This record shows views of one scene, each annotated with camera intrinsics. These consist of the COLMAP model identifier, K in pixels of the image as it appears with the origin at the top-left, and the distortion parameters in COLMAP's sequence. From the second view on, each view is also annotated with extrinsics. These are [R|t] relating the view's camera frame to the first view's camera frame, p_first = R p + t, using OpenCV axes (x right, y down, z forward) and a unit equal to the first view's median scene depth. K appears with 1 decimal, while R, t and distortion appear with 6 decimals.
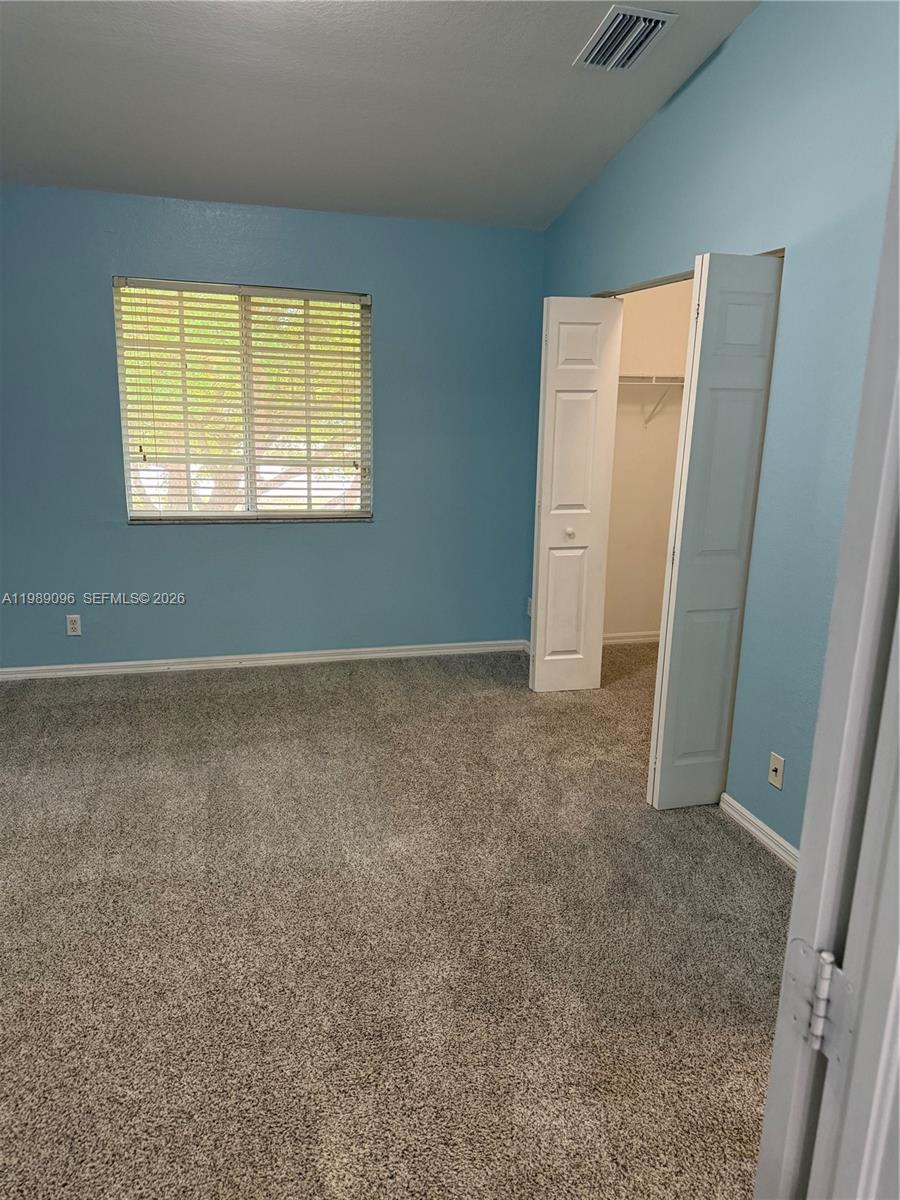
lens RADIAL K [[838.1, 0, 448.1], [0, 838.1, 602.5], [0, 0, 1]] dist [0.035425, -0.053799]
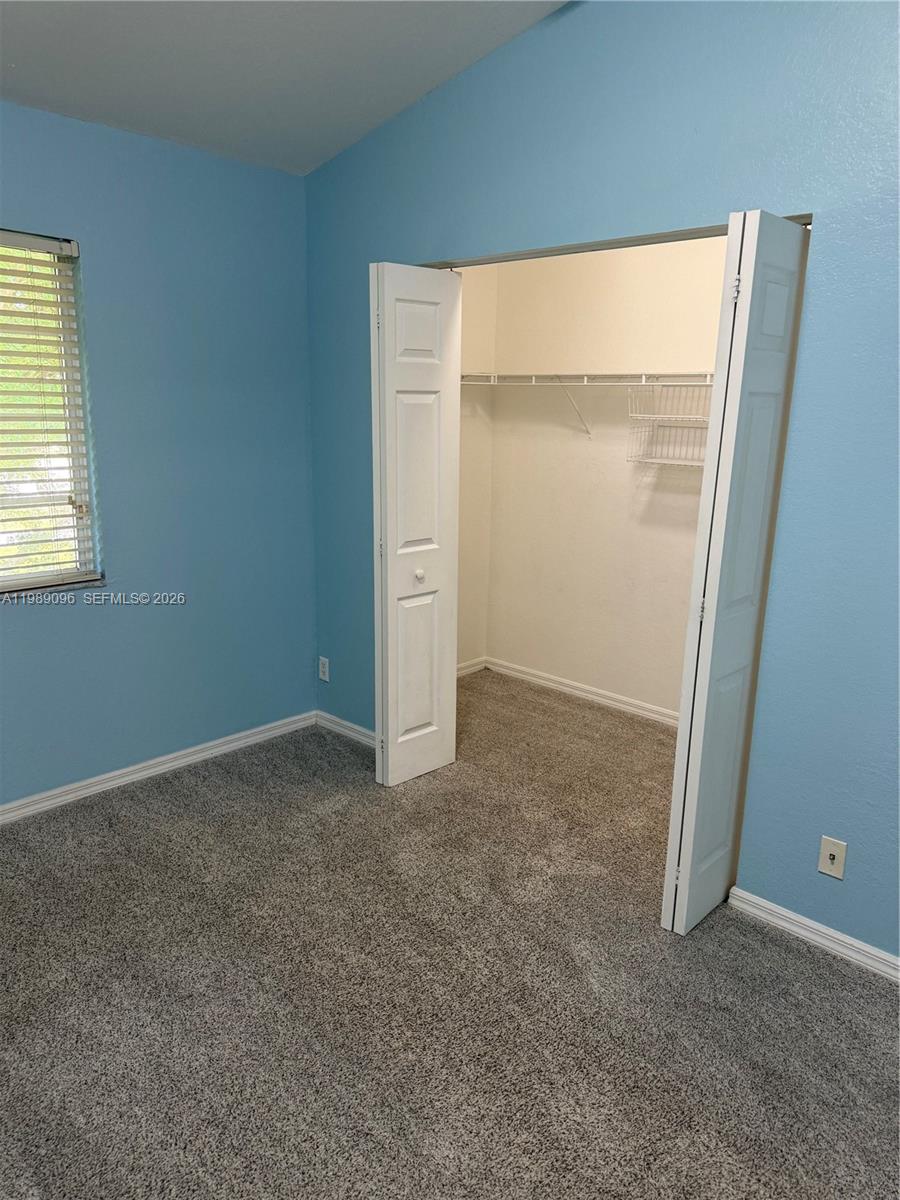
lens RADIAL K [[838.1, 0, 457.8], [0, 838.1, 597.8], [0, 0, 1]] dist [0.035425, -0.053799]
pose [[0.857272, -0.123047, 0.499944, -0.210062], [0.121704, 0.991933, 0.035445, -0.086229], [-0.500272, 0.030459, 0.865332, 0.320471]]
